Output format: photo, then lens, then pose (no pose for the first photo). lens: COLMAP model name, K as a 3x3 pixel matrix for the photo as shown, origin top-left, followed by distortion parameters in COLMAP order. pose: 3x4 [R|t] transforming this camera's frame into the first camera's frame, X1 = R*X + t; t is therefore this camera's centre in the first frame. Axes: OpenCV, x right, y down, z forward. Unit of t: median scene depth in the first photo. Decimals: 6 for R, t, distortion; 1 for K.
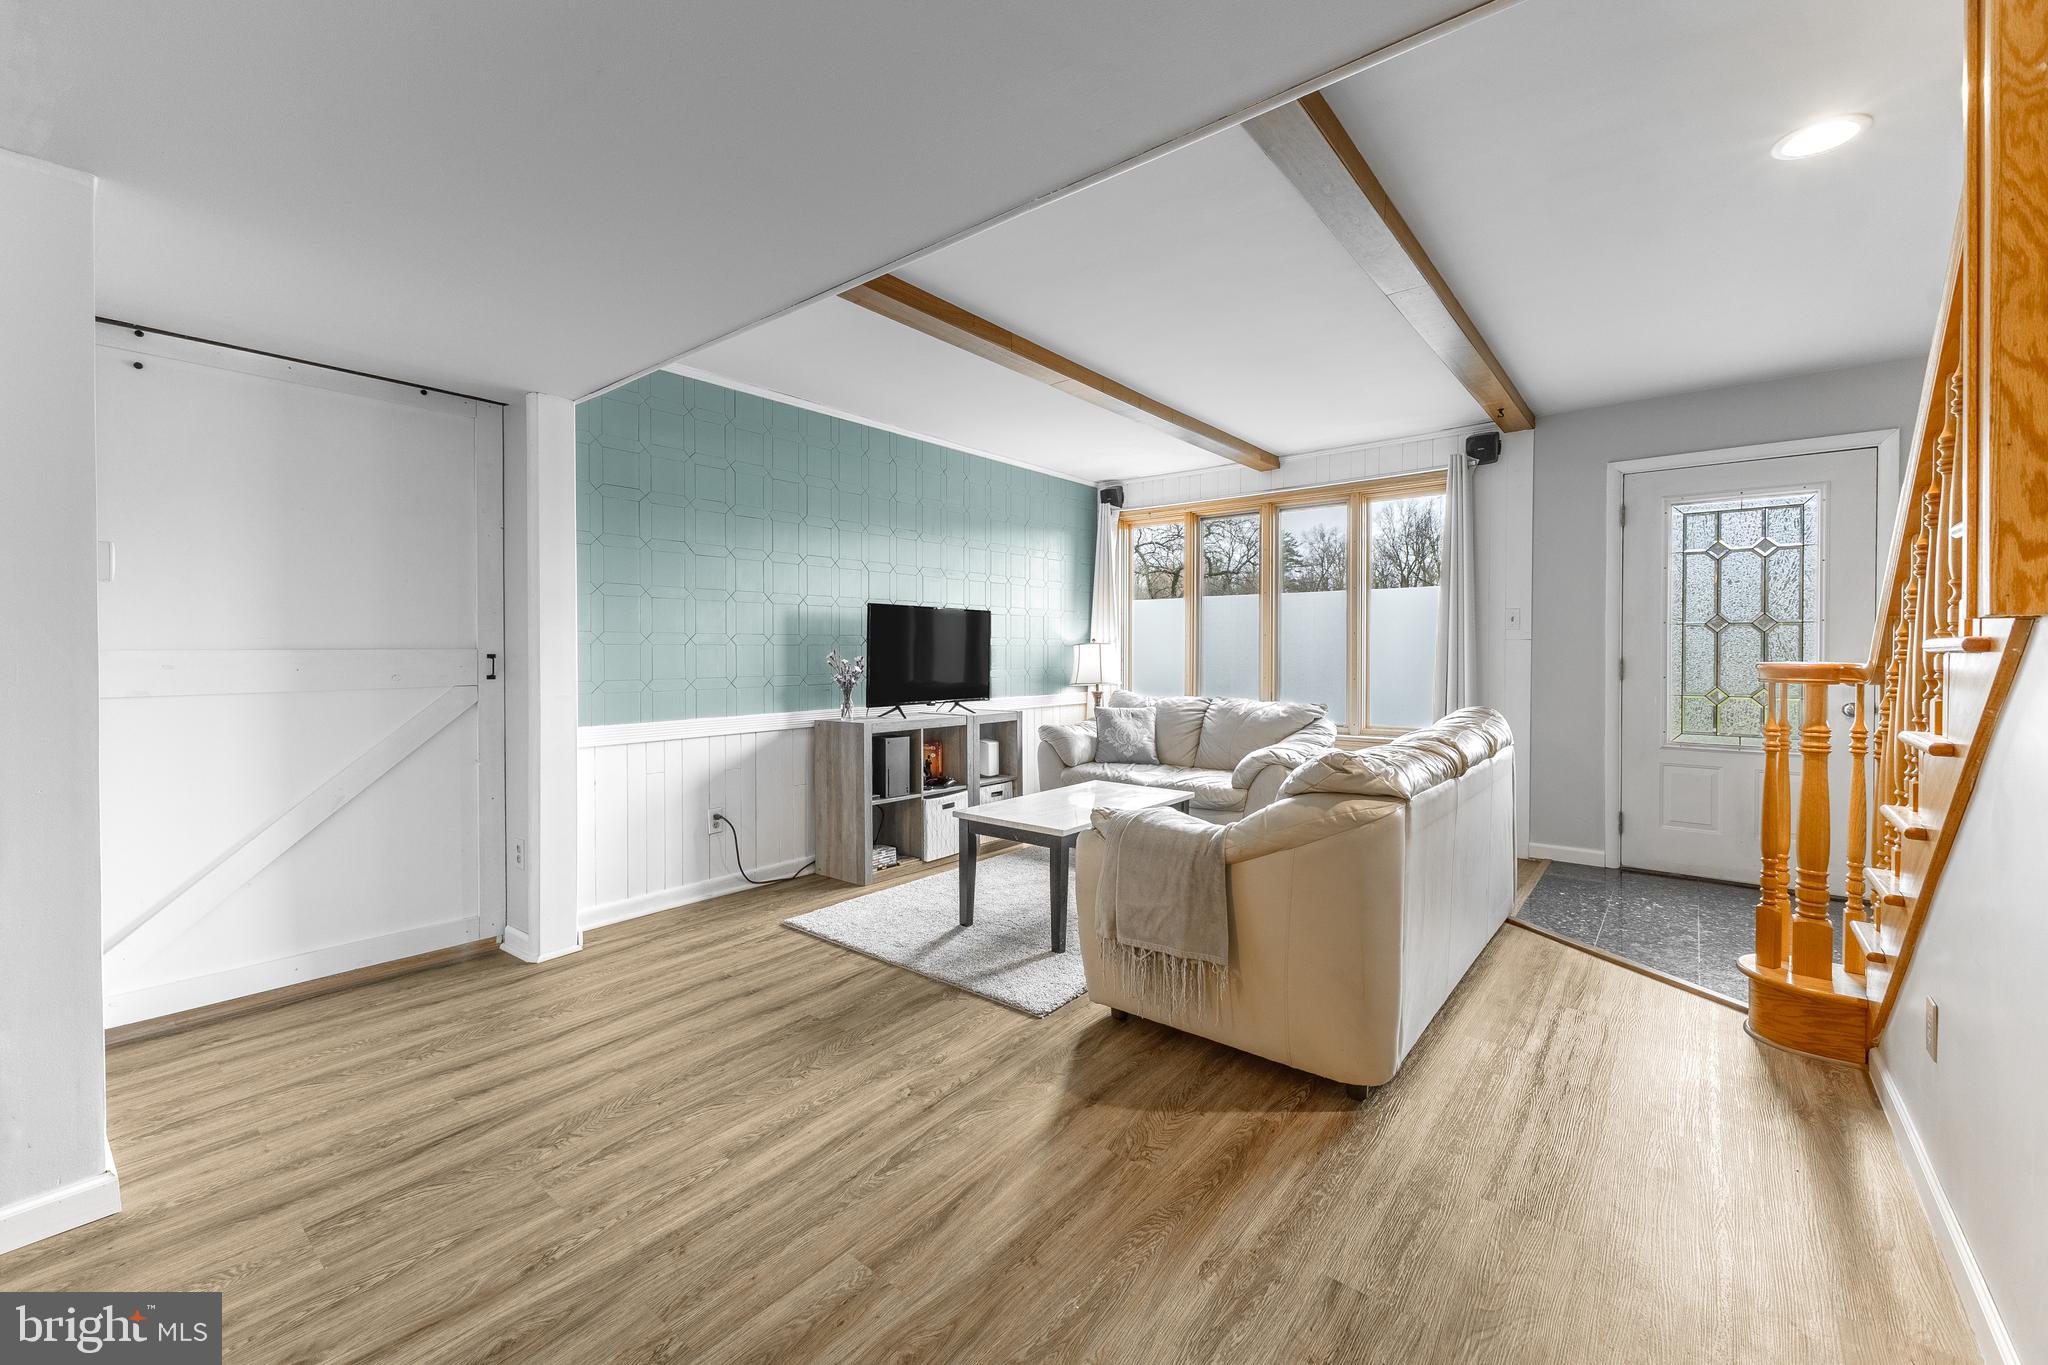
lens RADIAL K [[825.1, 0, 1017.1], [0, 825.1, 665.7], [0, 0, 1]] dist [-0.000966, -0.000495]
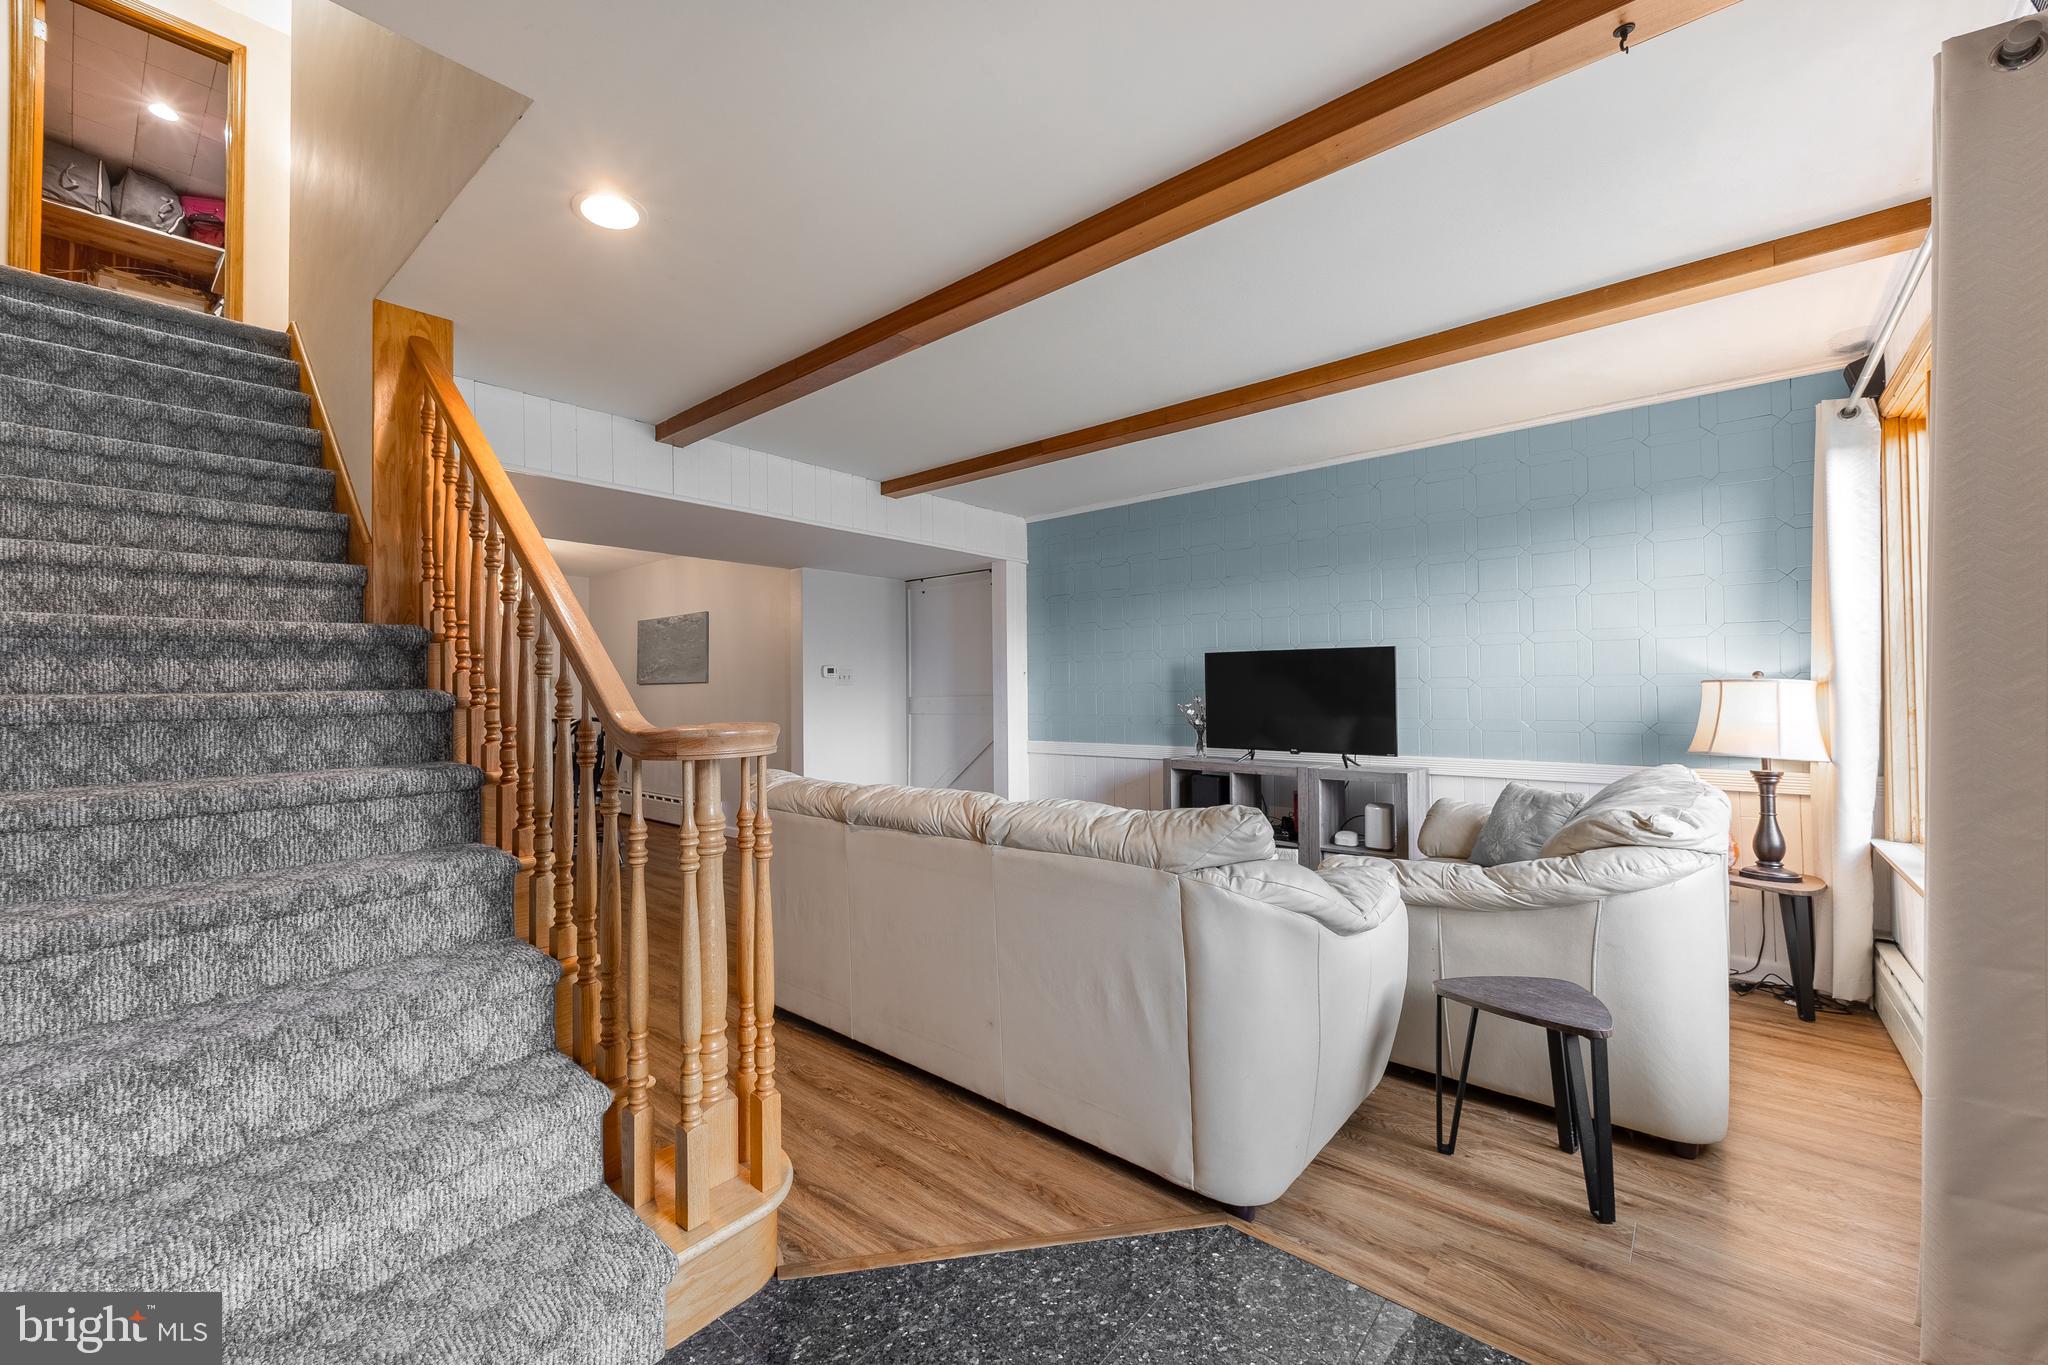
lens RADIAL K [[825.1, 0, 1017.1], [0, 825.1, 665.7], [0, 0, 1]] dist [-0.000966, -0.000495]
pose [[-0.028655, -0.021970, -0.999348, 0.938701], [-0.004222, 0.999752, -0.021857, -0.034789], [0.999580, 0.003593, -0.028740, 0.781145]]
